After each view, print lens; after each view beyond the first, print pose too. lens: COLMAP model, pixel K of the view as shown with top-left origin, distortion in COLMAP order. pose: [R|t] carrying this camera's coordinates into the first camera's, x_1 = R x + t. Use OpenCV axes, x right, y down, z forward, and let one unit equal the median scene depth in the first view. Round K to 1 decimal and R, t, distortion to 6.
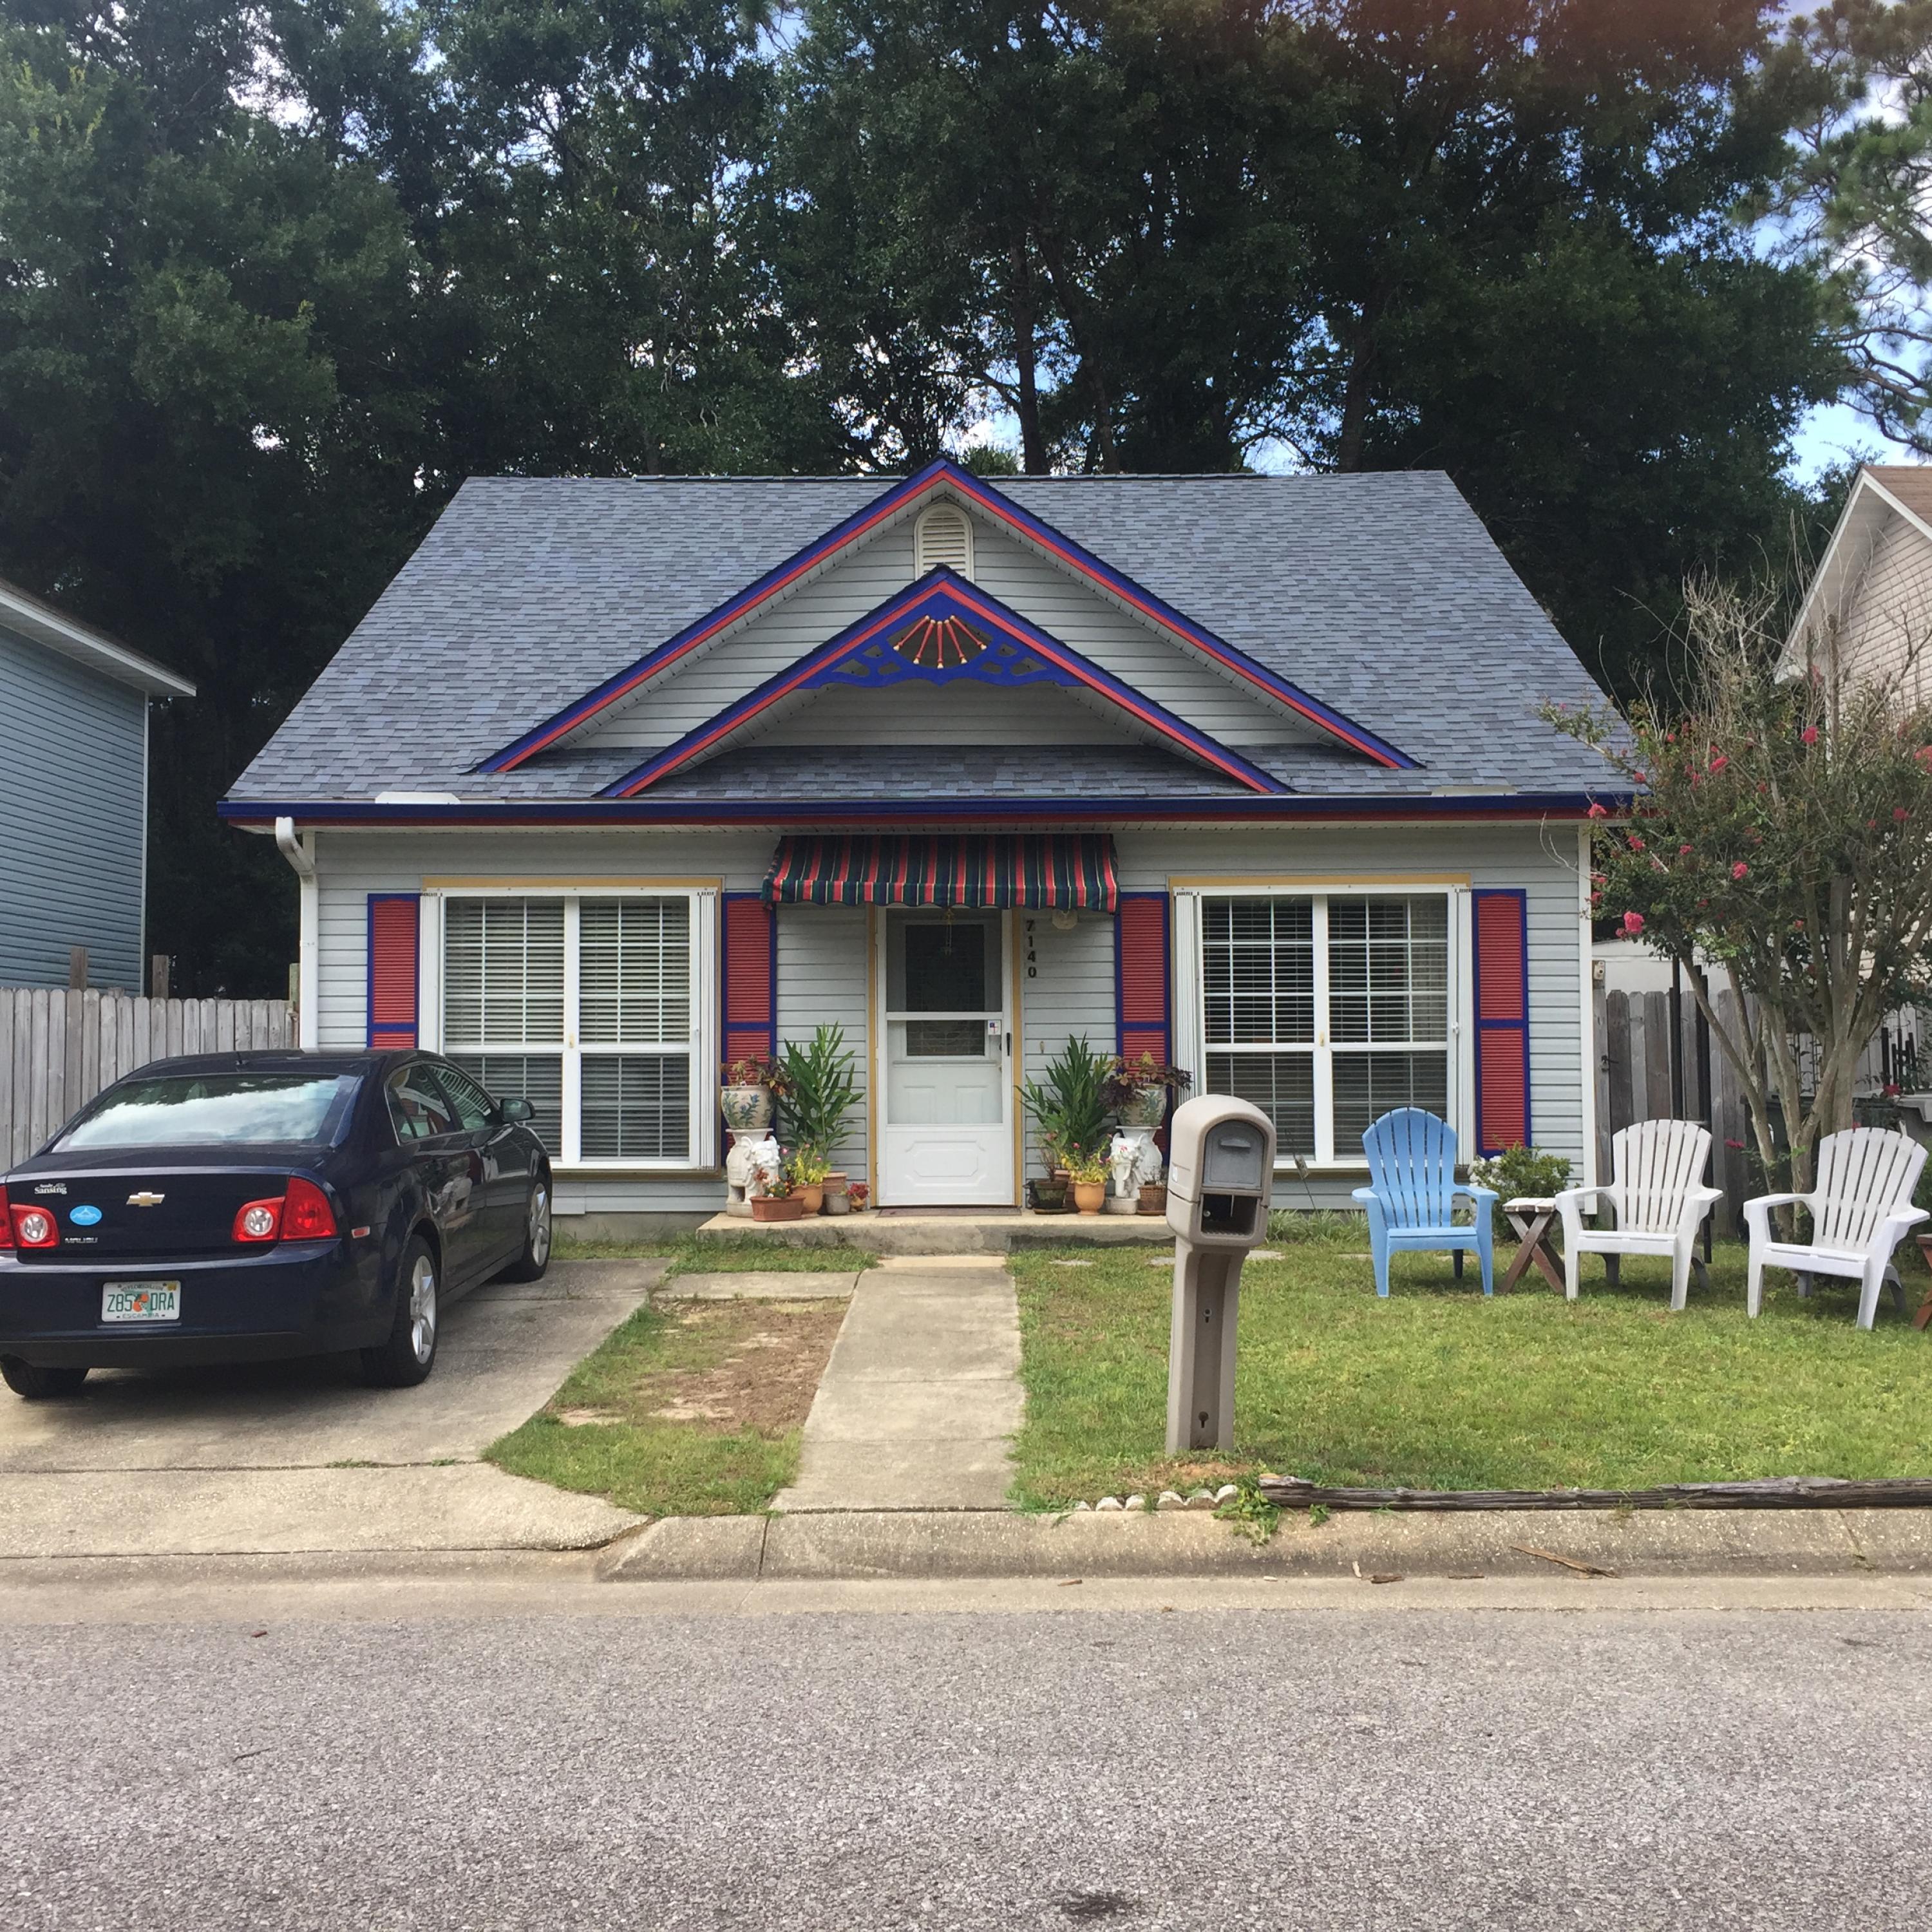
lens RADIAL K [[2150.4, 0, 963.4], [0, 2150.4, 964.0], [0, 0, 1]] dist [0.029668, 0.000000]
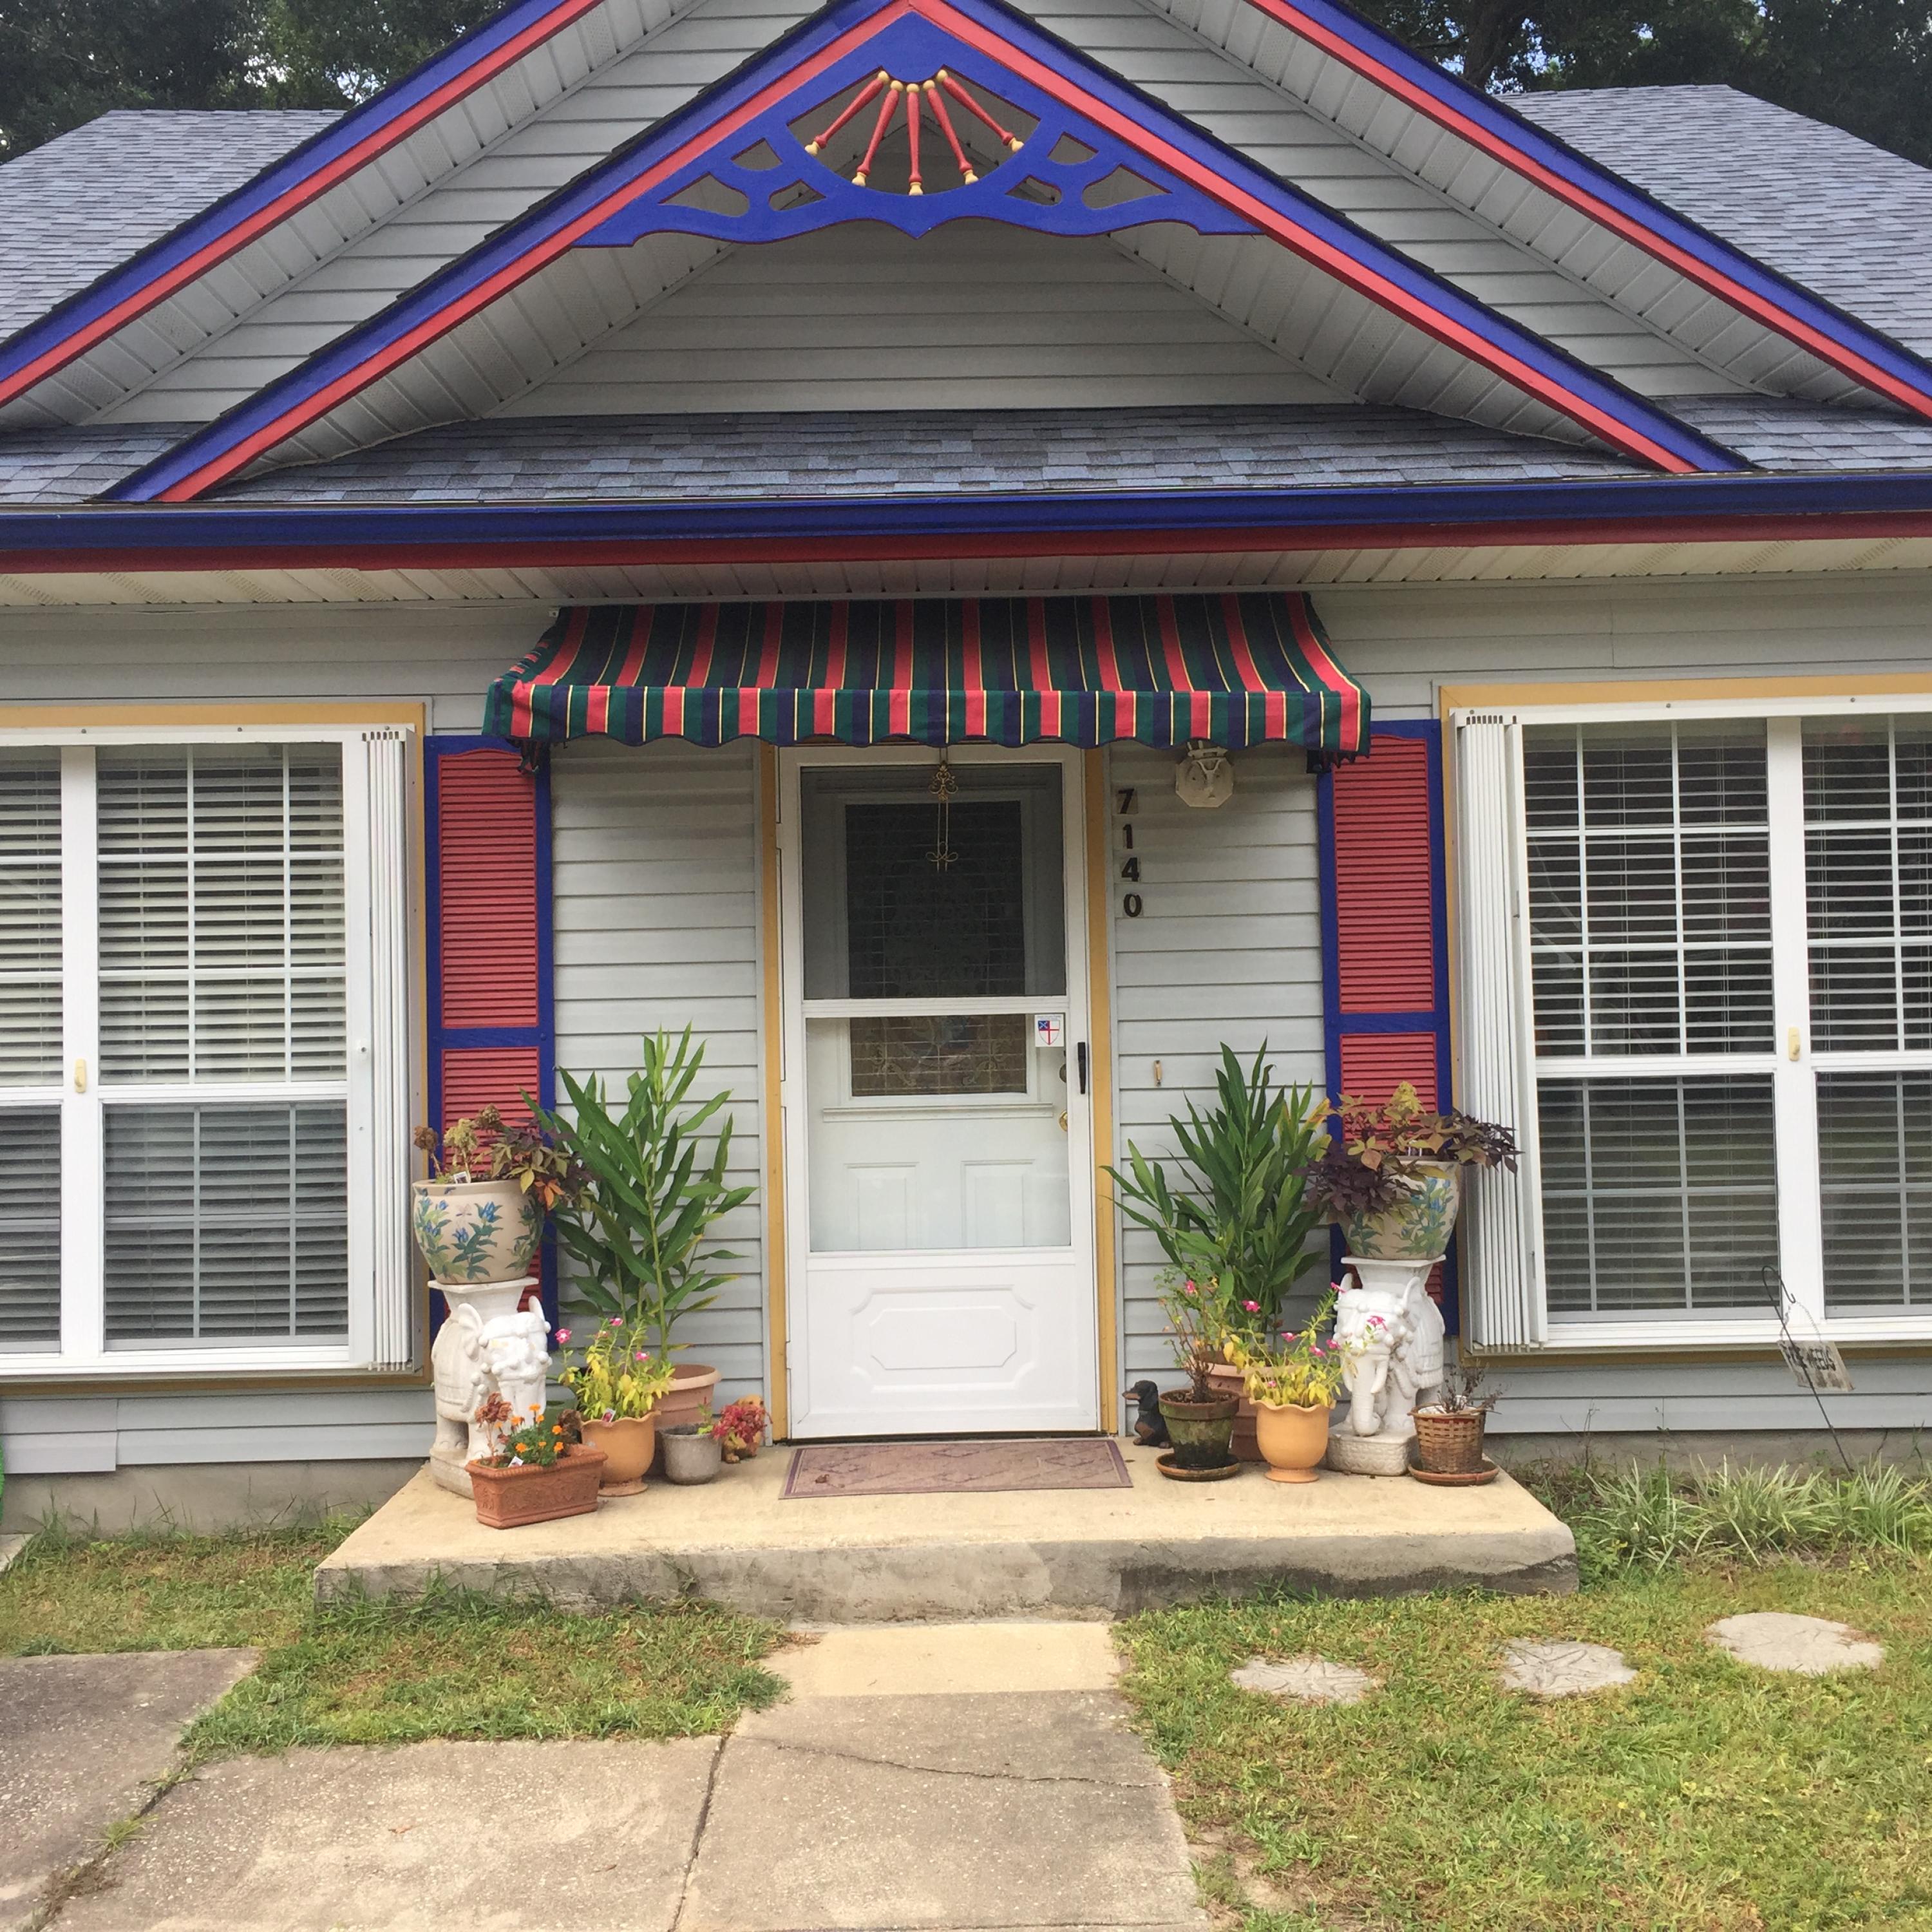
lens RADIAL K [[2150.4, 0, 1146.9], [0, 2150.4, 918.4], [0, 0, 1]] dist [0.029668, 0.000000]
pose [[0.994280, -0.014668, 0.105792, -0.012423], [0.014396, 0.999891, 0.003331, 0.005252], [-0.105829, -0.001789, 0.994383, 0.563301]]
